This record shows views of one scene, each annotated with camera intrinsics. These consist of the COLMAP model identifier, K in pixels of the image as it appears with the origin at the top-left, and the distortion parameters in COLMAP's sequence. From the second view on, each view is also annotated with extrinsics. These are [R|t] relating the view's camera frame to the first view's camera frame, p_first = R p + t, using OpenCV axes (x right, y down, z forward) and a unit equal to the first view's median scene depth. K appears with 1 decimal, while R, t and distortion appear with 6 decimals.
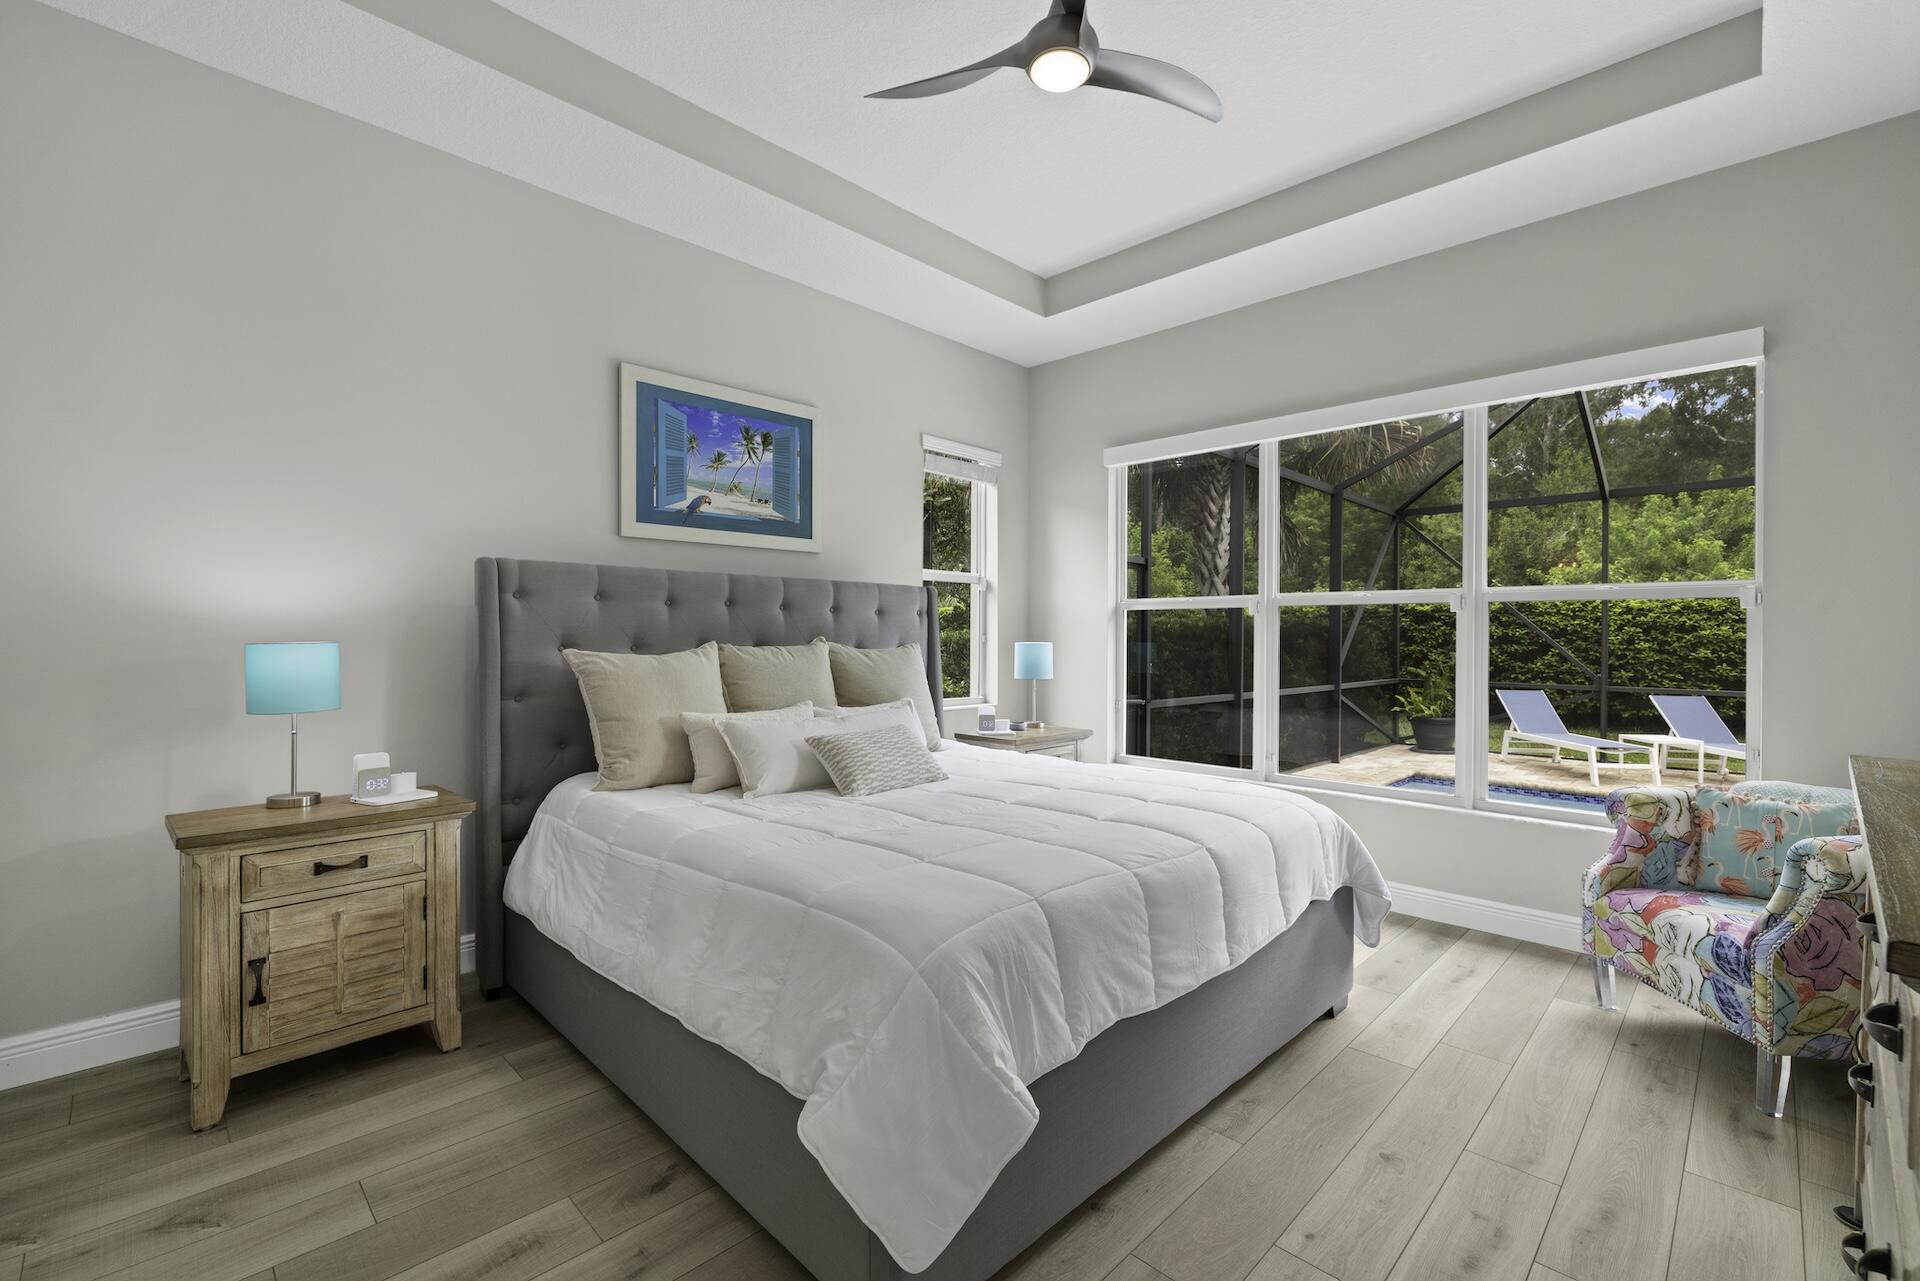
lens RADIAL K [[835.7, 0, 961.1], [0, 835.7, 643.5], [0, 0, 1]] dist [0.002503, 0.000272]
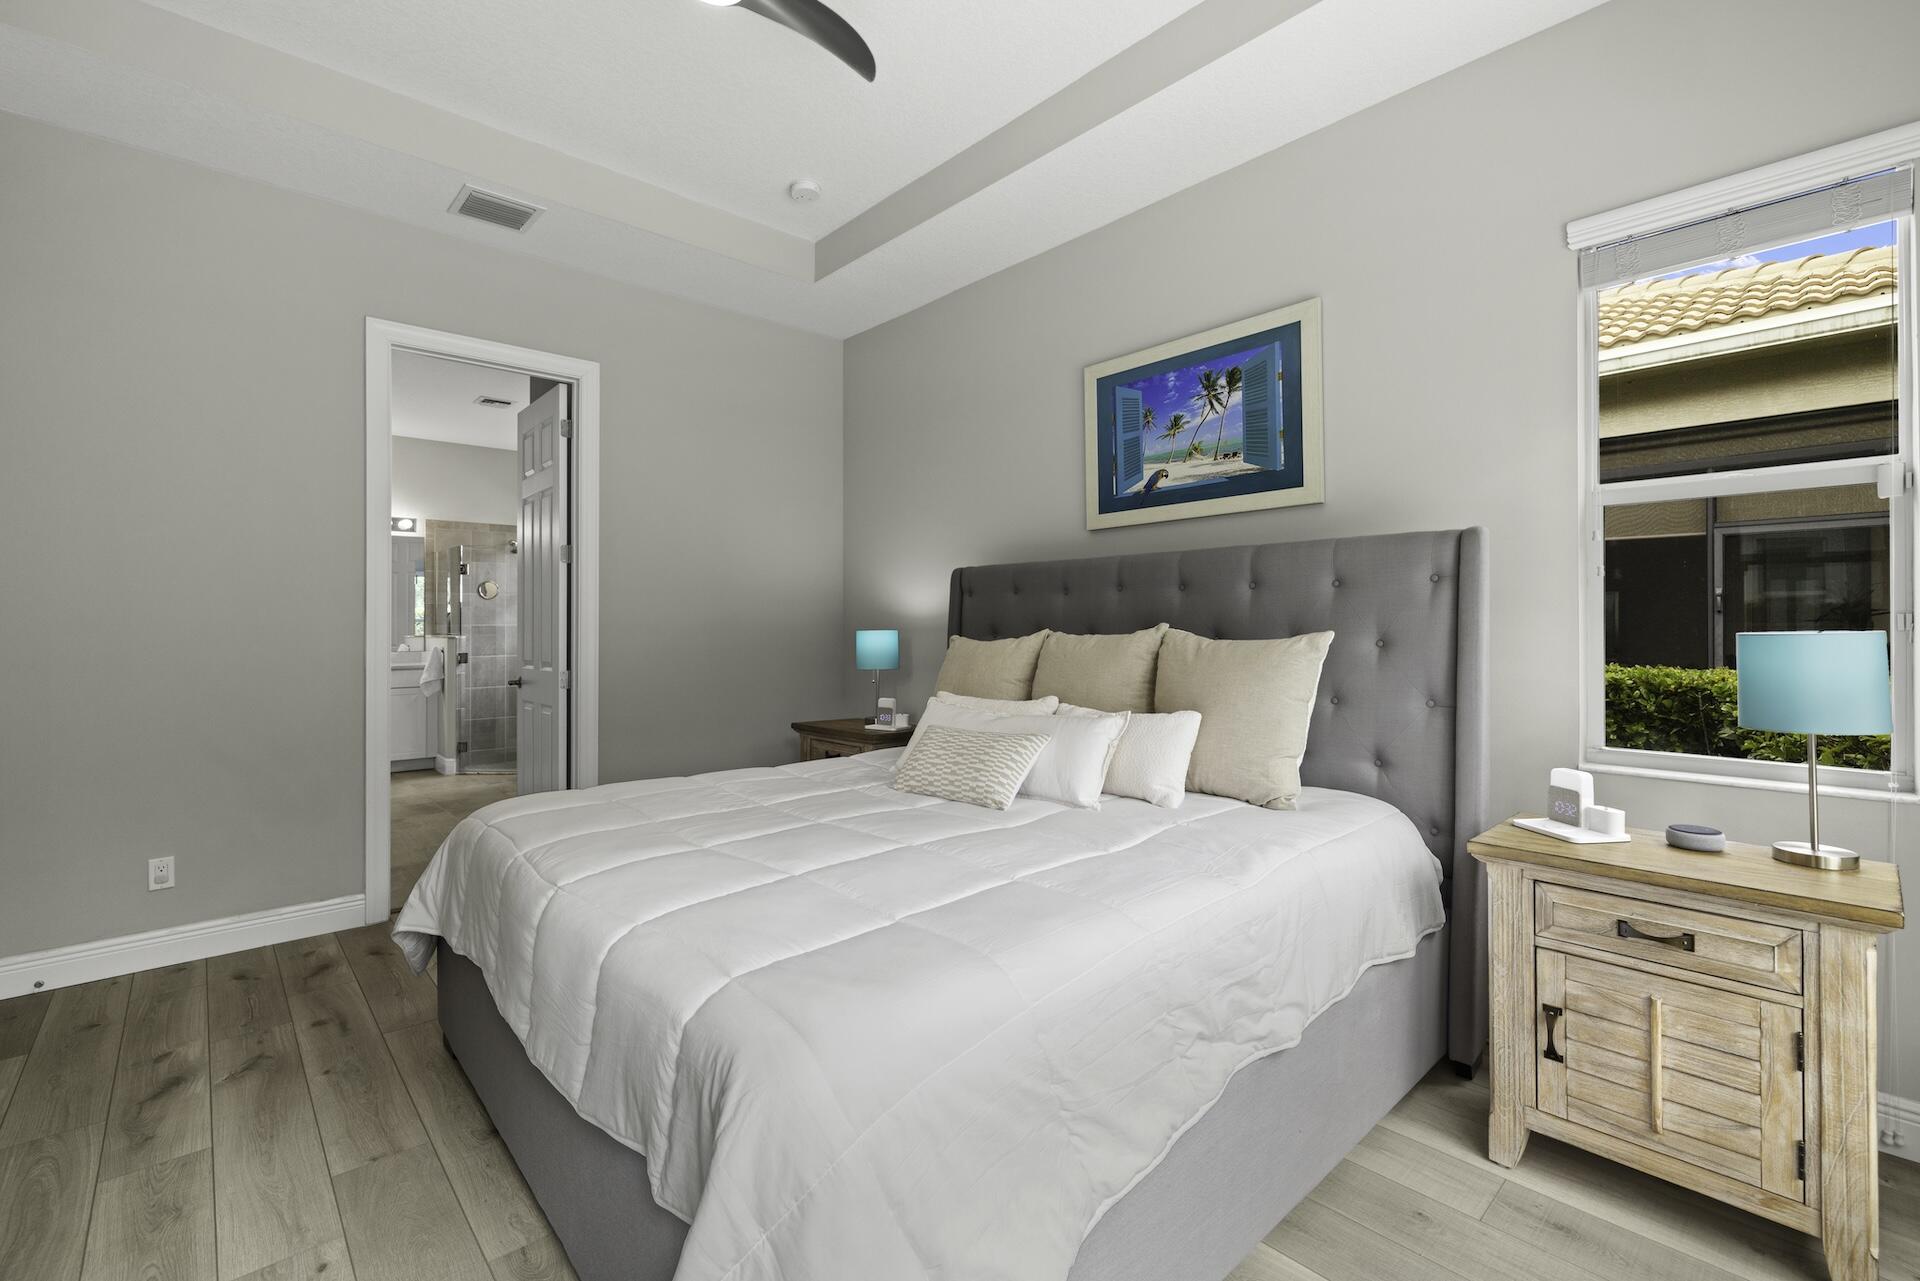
lens RADIAL K [[835.7, 0, 960.8], [0, 835.7, 631.9], [0, 0, 1]] dist [0.002503, 0.000272]
pose [[-0.046111, 0.002718, -0.998933, 0.605156], [0.000438, 0.999996, 0.002700, -0.001757], [0.998936, -0.000313, -0.046112, 0.806843]]
